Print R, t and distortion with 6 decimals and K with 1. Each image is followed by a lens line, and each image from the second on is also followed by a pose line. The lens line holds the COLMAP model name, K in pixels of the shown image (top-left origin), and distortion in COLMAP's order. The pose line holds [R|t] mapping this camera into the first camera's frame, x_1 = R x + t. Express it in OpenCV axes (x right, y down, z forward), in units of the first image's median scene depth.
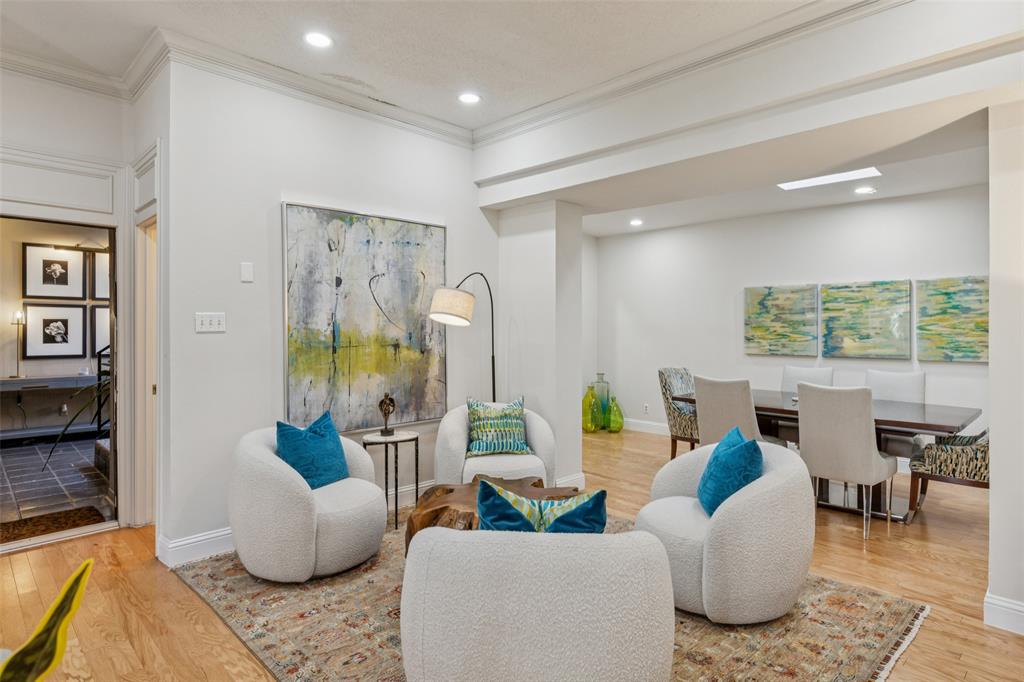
lens RADIAL K [[571.2, 0, 509.8], [0, 571.2, 336.3], [0, 0, 1]] dist [0.003725, 0.000546]
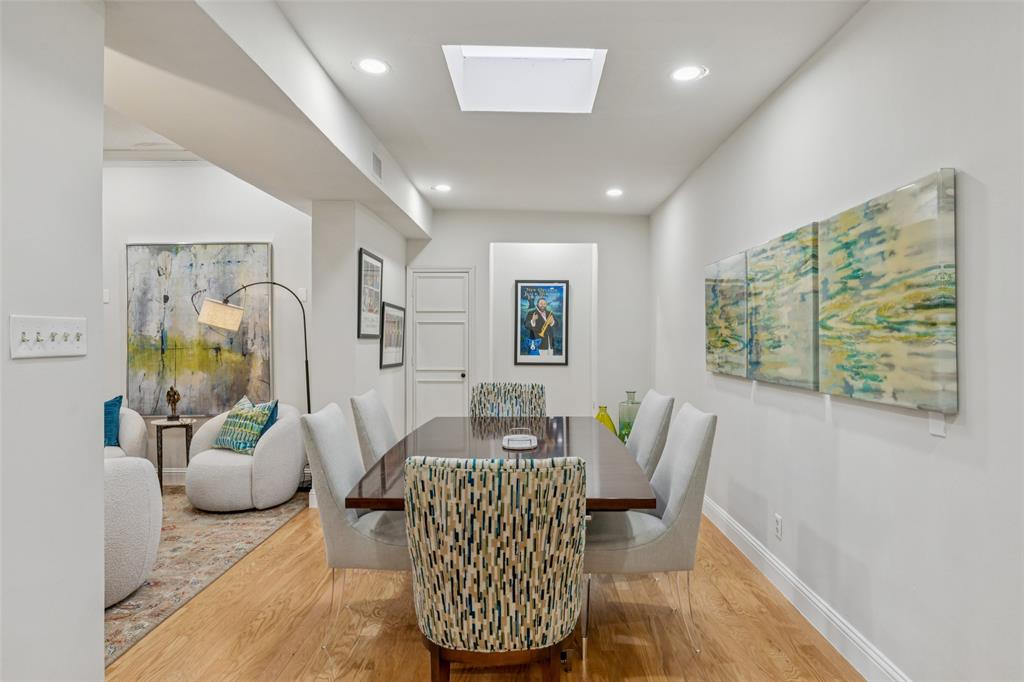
lens RADIAL K [[571.2, 0, 510.5], [0, 571.2, 340.7], [0, 0, 1]] dist [0.003725, 0.000546]
pose [[0.693488, -0.001633, -0.720466, 1.116021], [-0.005918, 0.999951, -0.007963, 0.005170], [0.720444, 0.009786, 0.693444, 0.627009]]
